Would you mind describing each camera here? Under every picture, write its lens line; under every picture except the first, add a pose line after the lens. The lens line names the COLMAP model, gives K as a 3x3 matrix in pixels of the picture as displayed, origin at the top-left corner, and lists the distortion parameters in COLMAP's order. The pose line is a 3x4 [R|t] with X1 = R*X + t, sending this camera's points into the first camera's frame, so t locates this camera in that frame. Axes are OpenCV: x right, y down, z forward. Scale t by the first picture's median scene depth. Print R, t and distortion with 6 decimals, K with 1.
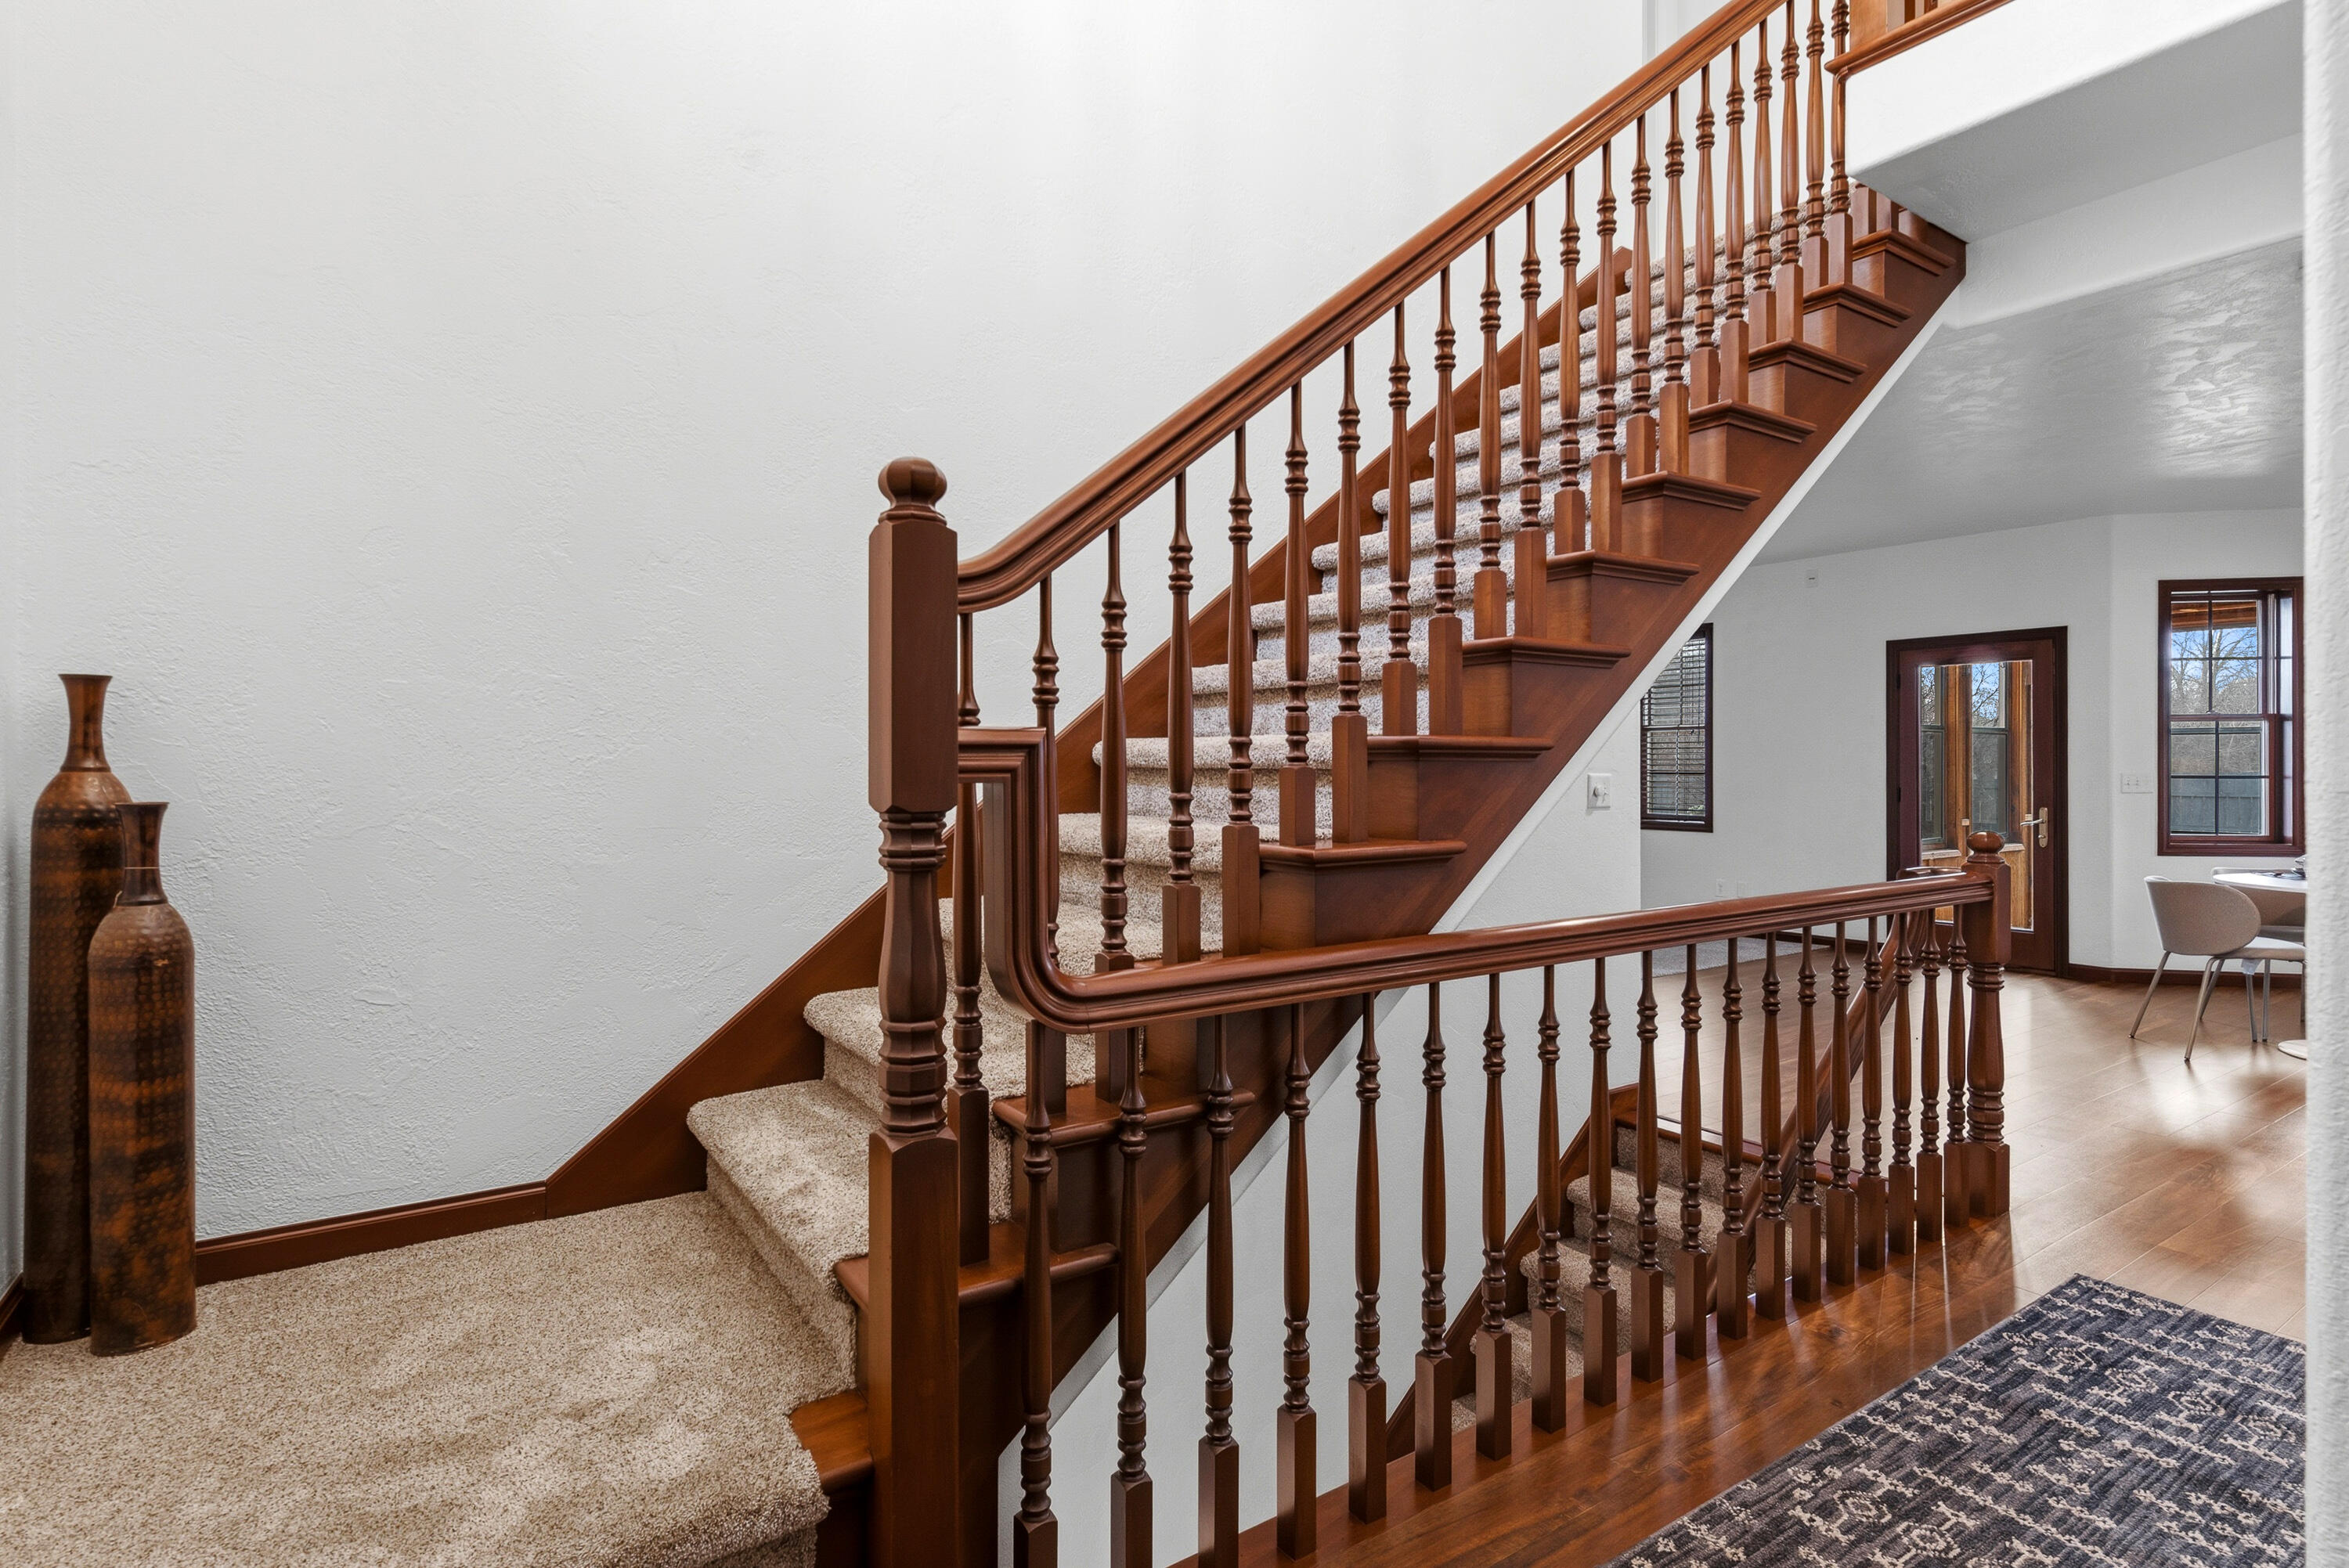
lens RADIAL K [[1159.2, 0, 1174.5], [0, 1159.2, 784.0], [0, 0, 1]] dist [-0.001895, -0.000815]
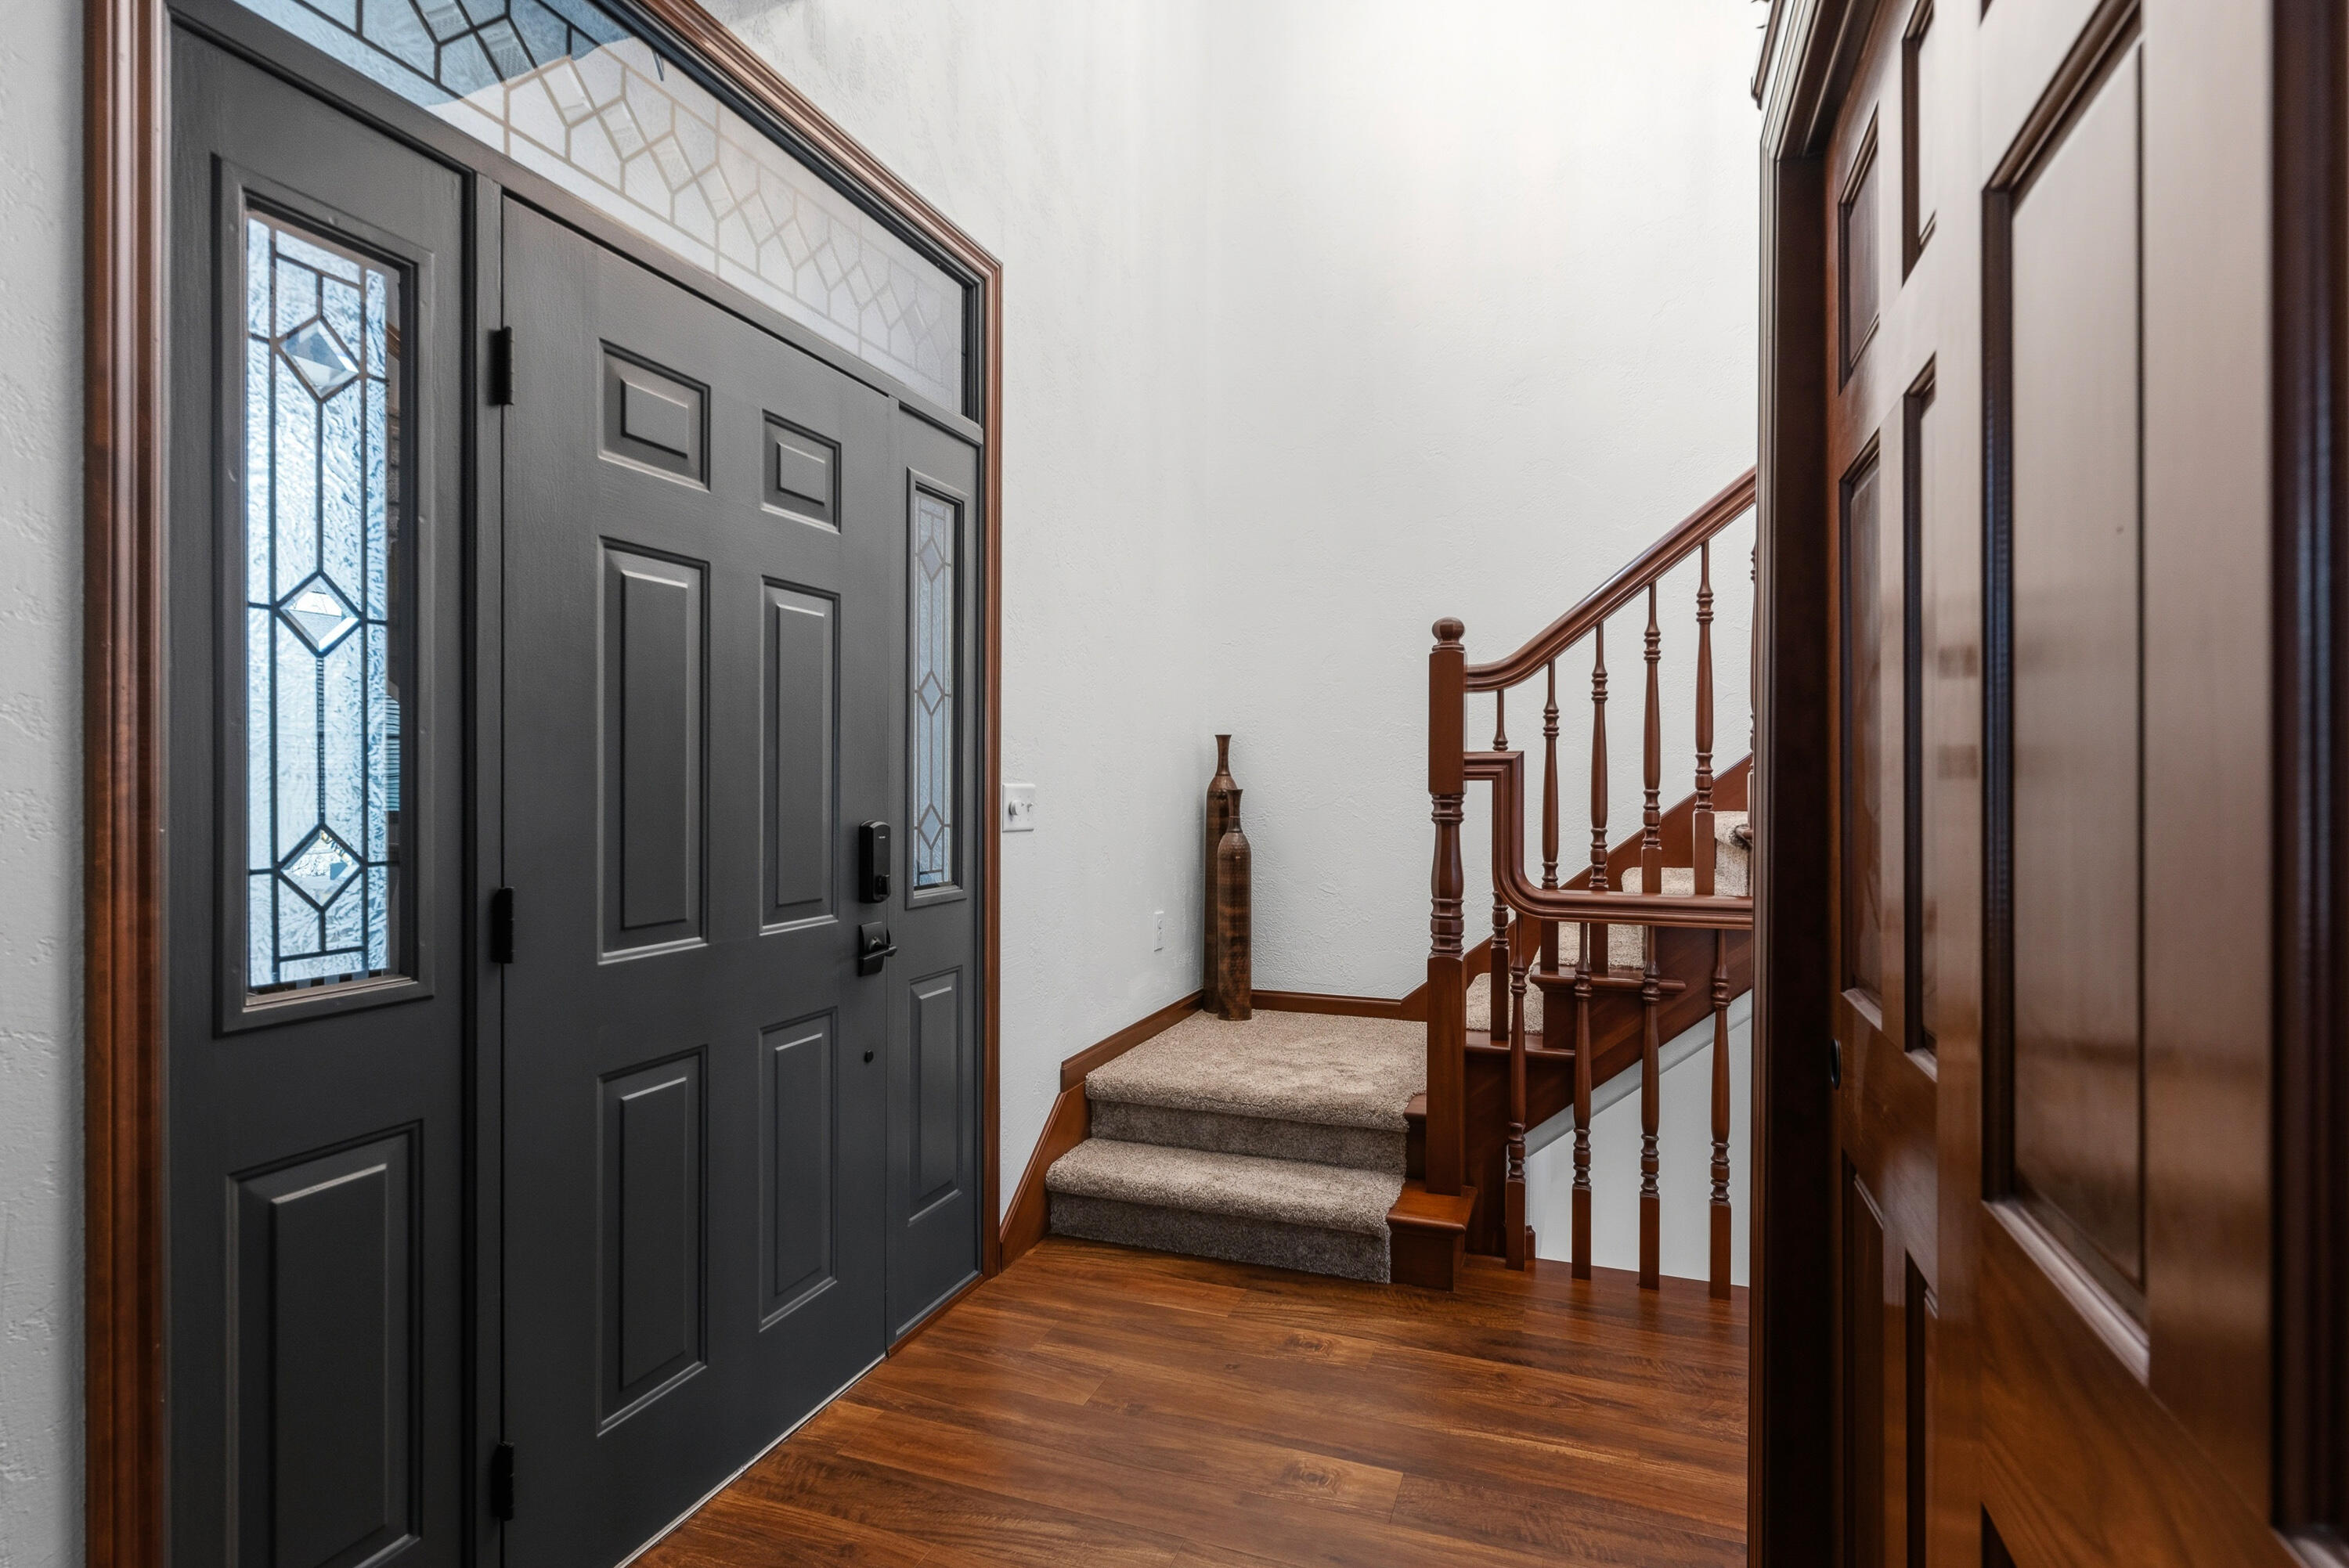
lens RADIAL K [[1023.8, 0, 1171.0], [0, 1023.8, 794.3], [0, 0, 1]] dist [-0.000387, -0.000514]
pose [[0.592400, 0.013020, -0.805538, 0.716704], [-0.008706, 0.999914, 0.009759, 0.007866], [0.805597, 0.001231, 0.592463, -0.340228]]
